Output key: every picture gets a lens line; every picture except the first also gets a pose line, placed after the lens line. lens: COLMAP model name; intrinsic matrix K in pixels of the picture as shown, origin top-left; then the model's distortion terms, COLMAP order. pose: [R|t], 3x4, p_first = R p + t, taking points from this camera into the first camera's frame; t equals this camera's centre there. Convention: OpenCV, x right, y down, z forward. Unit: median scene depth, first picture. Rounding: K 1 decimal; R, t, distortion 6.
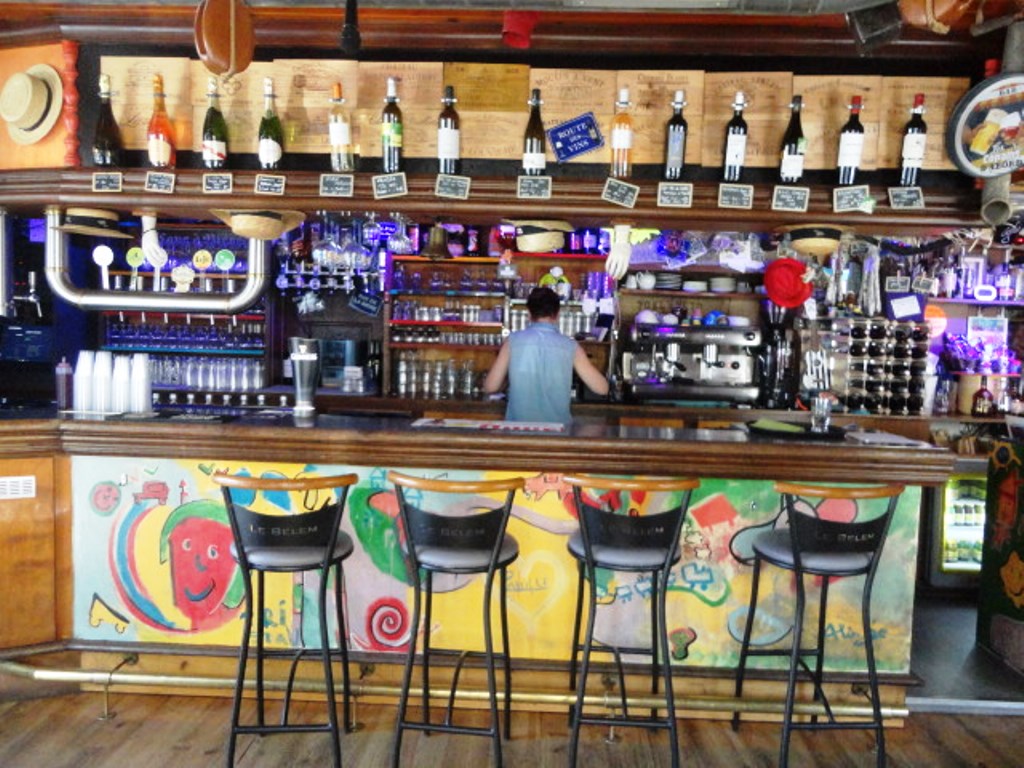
lens RADIAL K [[733.5, 0, 512.0], [0, 733.5, 384.0], [0, 0, 1]] dist [-0.040770, 0.001235]
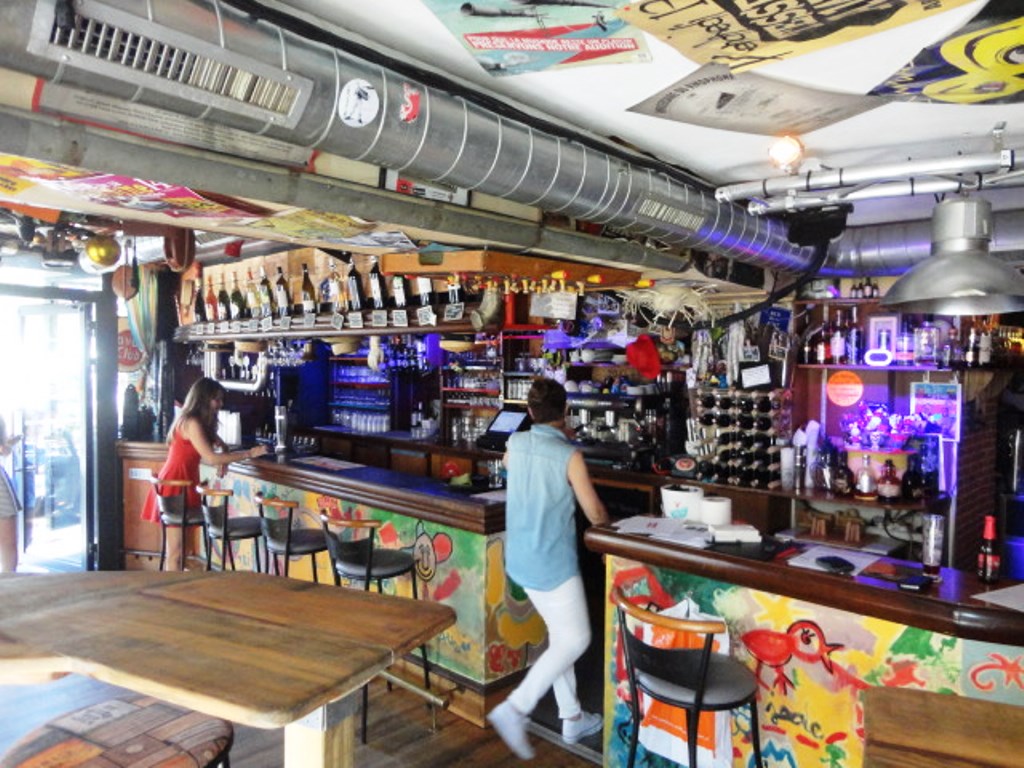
lens RADIAL K [[733.5, 0, 512.0], [0, 733.5, 384.0], [0, 0, 1]] dist [-0.040770, 0.001235]
pose [[0.747750, -0.002484, -0.663976, 0.936455], [-0.031762, 0.998714, -0.039506, -0.046220], [0.663220, 0.050630, 0.746710, 0.044039]]
